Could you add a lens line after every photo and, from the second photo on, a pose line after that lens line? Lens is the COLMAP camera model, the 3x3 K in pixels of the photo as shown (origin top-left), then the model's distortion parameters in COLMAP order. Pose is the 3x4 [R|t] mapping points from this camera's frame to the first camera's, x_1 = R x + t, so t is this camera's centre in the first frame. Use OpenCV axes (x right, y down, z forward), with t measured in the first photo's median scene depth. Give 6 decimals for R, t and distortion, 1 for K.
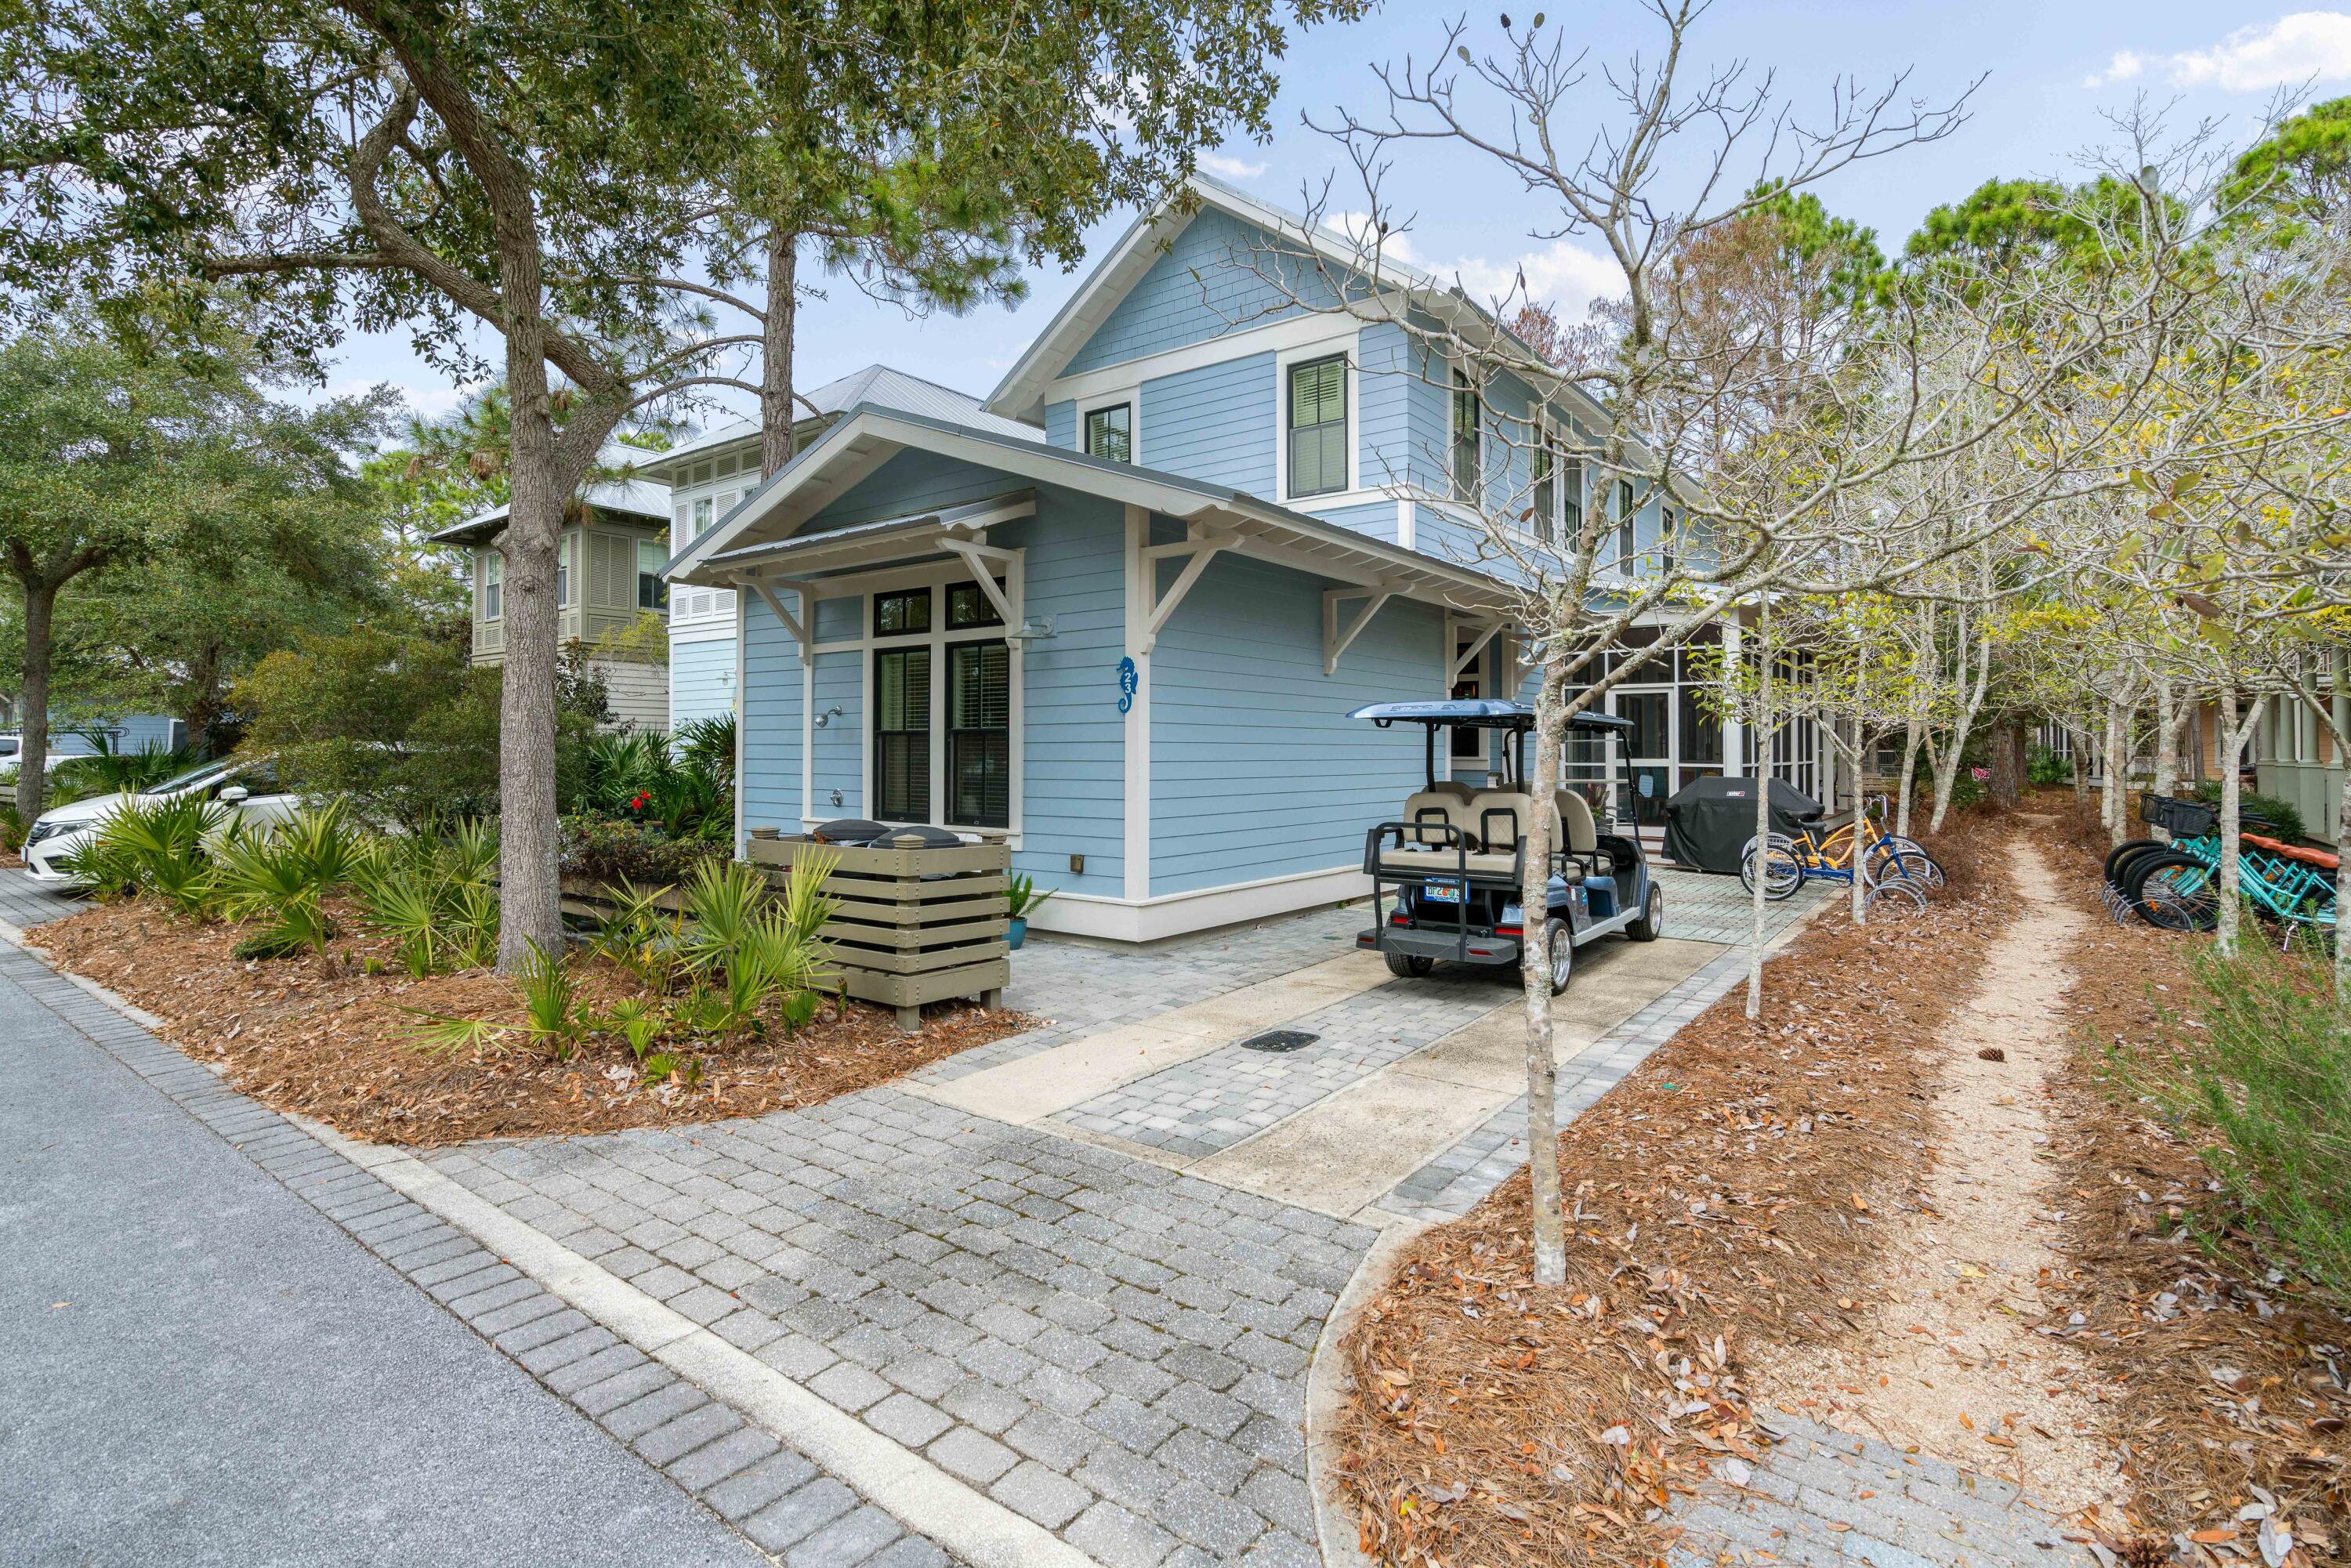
lens RADIAL K [[1140.7, 0, 1176.1], [0, 1140.7, 702.2], [0, 0, 1]] dist [-0.000866, -0.000182]
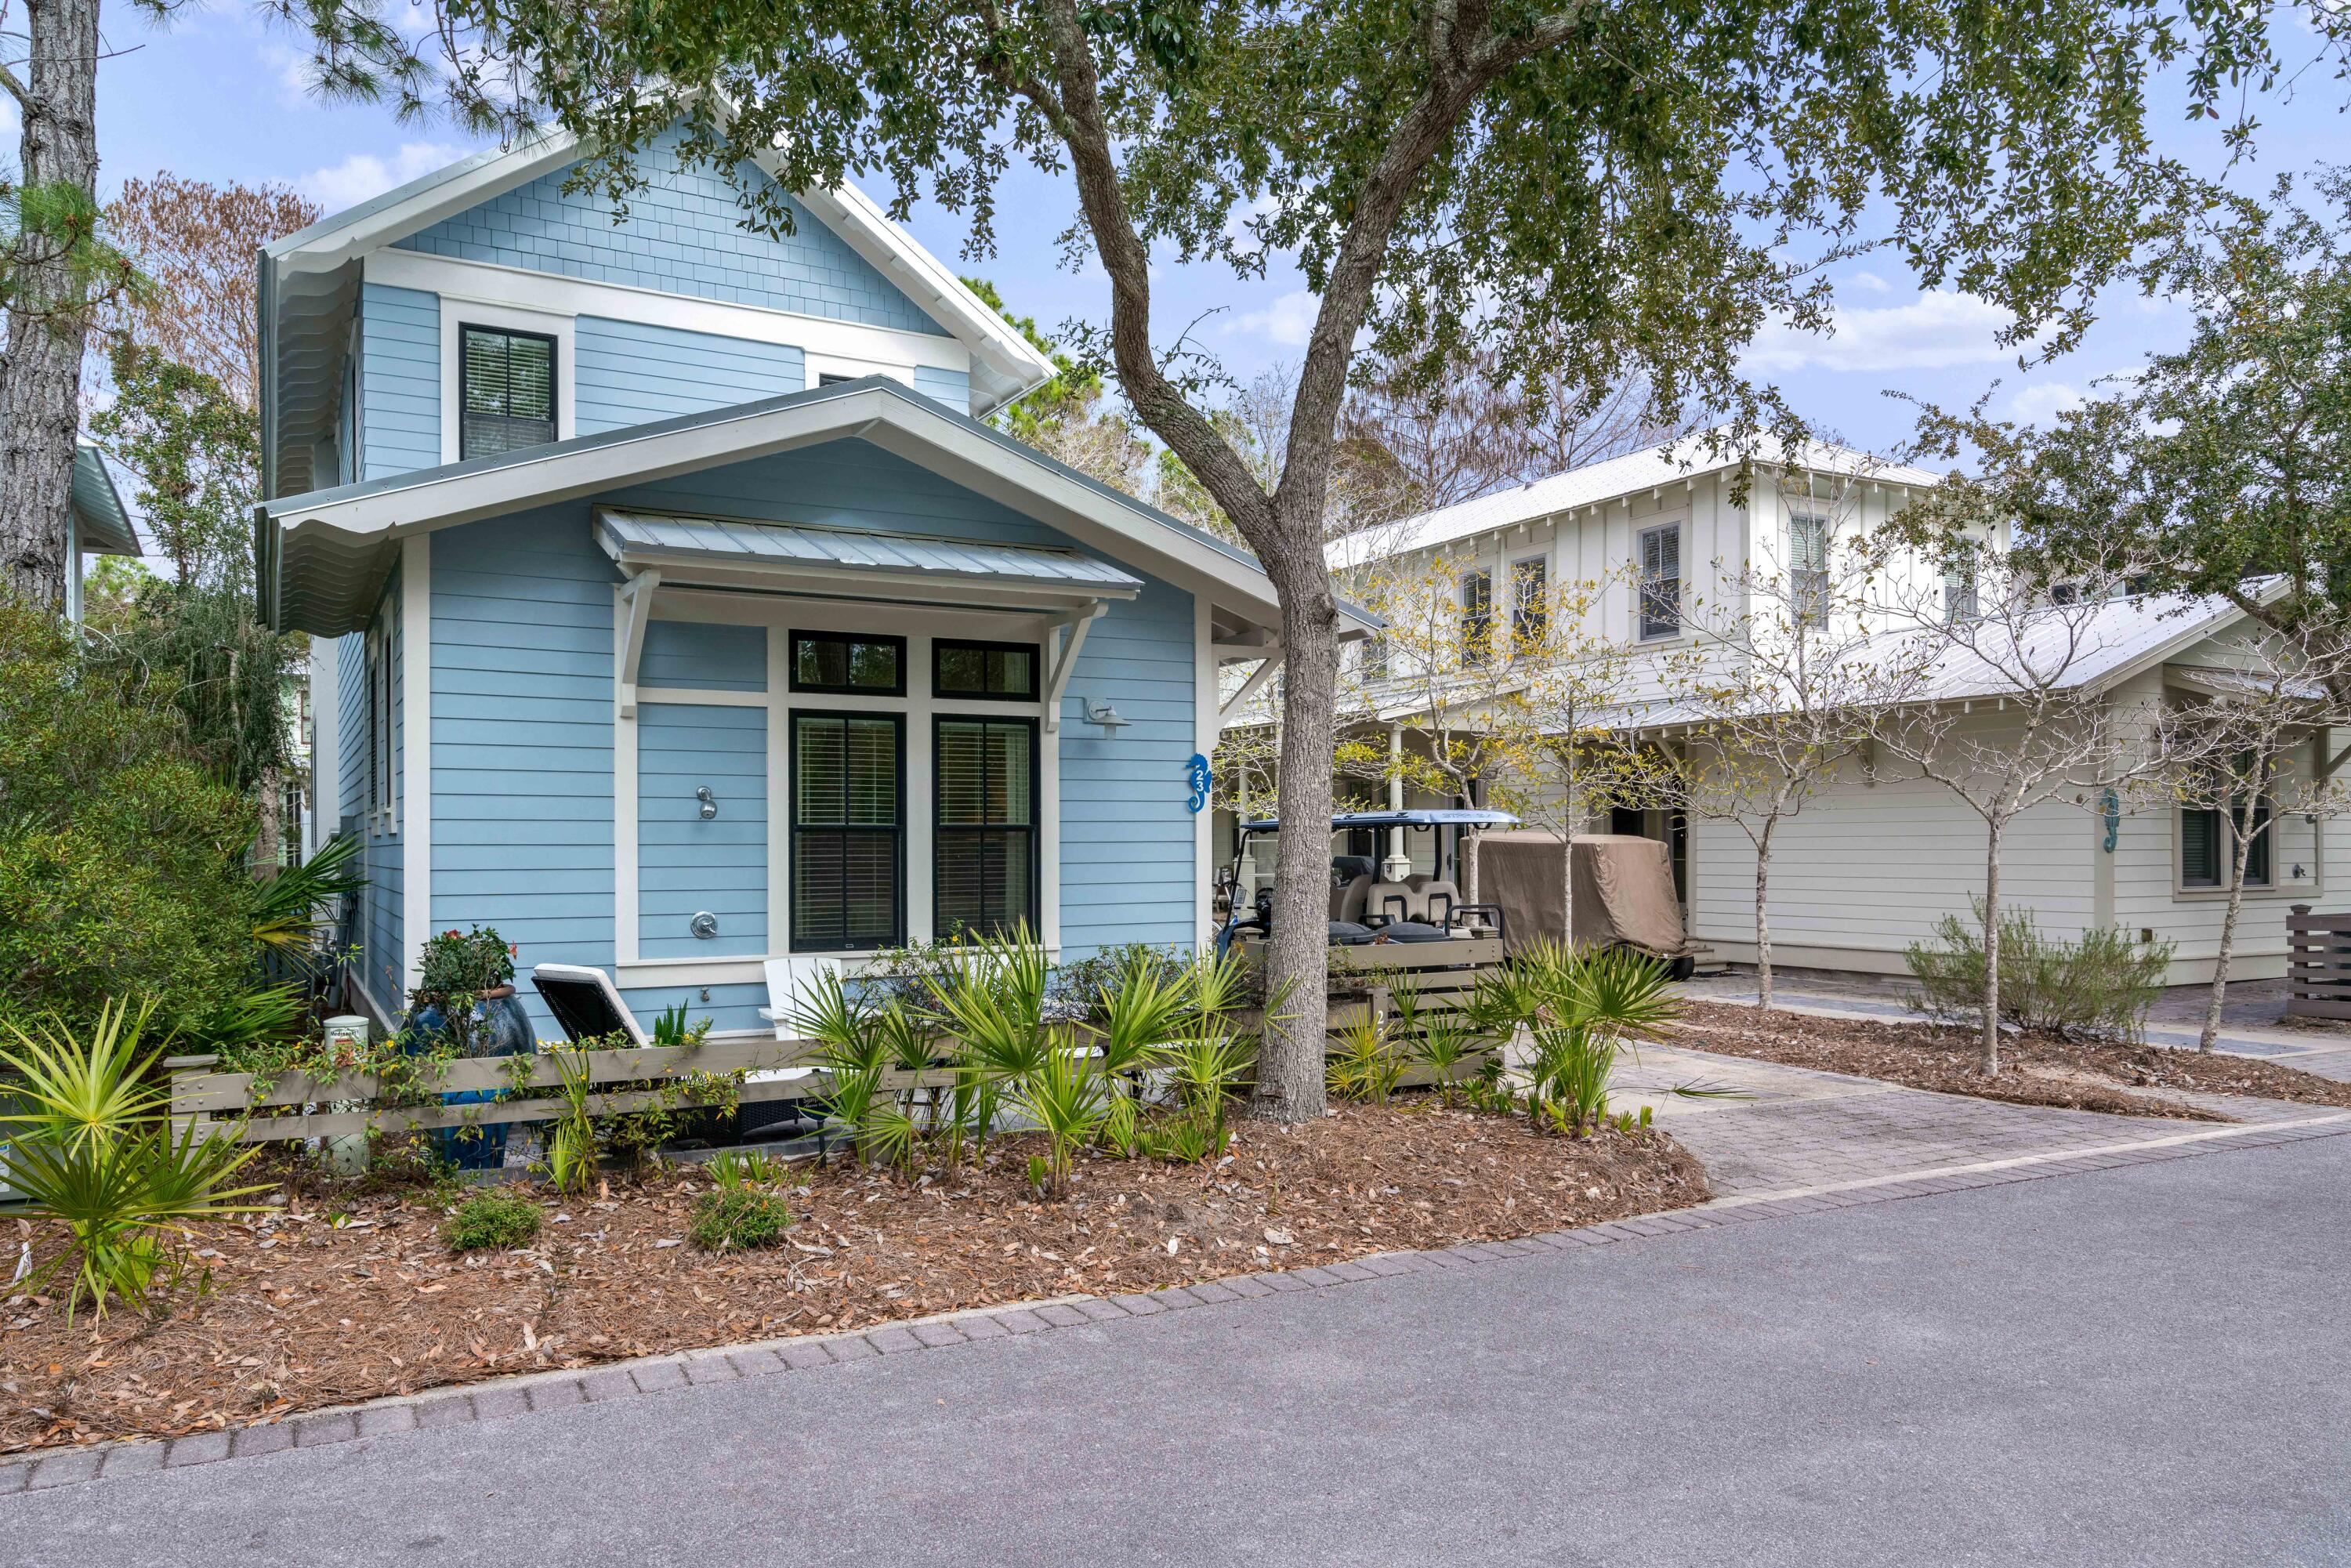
lens RADIAL K [[1627.3, 0, 1175.5], [0, 1627.3, 784.0], [0, 0, 1]] dist [0.020703, -0.003264]
pose [[0.400001, 0.031482, 0.915974, -1.313834], [-0.033488, 0.999245, -0.019720, 0.013940], [-0.915903, -0.022786, 0.400753, 0.462640]]
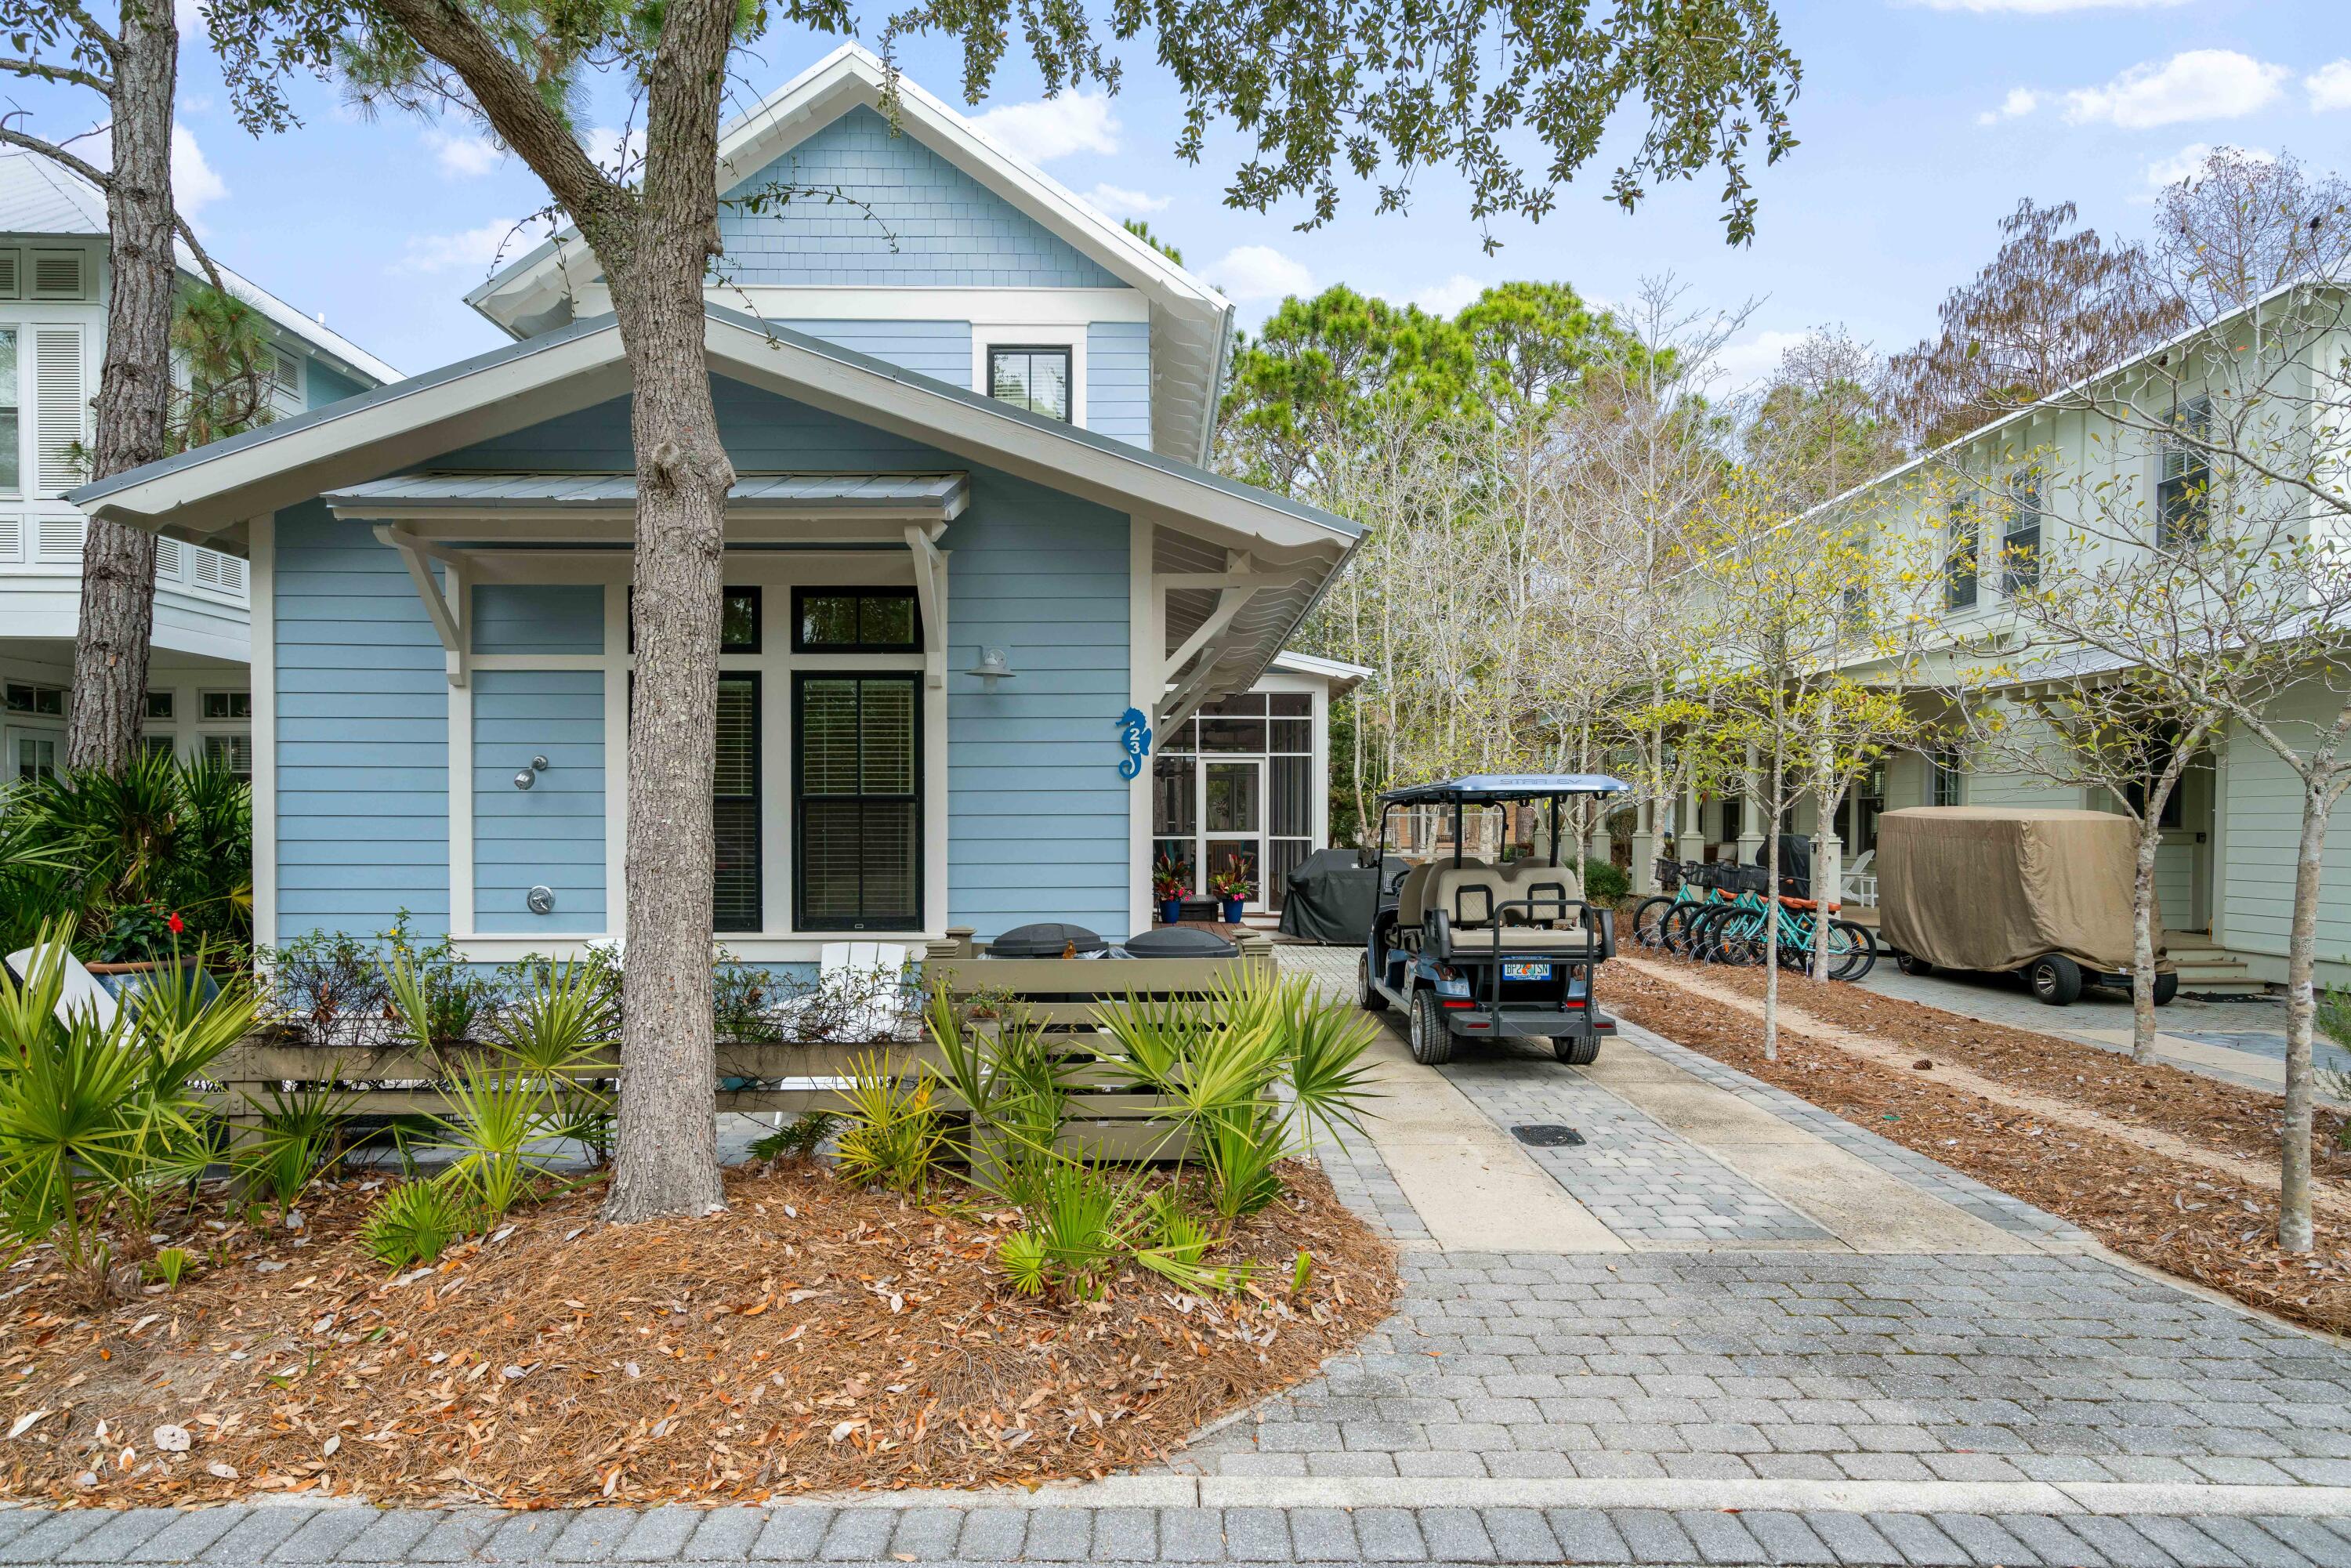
lens RADIAL K [[1372.0, 0, 1171.1], [0, 1372.0, 814.7], [0, 0, 1]] dist [0.010916, 0.000503]
pose [[0.787902, 0.001656, 0.615799, -0.612022], [-0.024632, 0.999281, 0.028829, 0.006579], [-0.615308, -0.037883, 0.787376, 0.225202]]
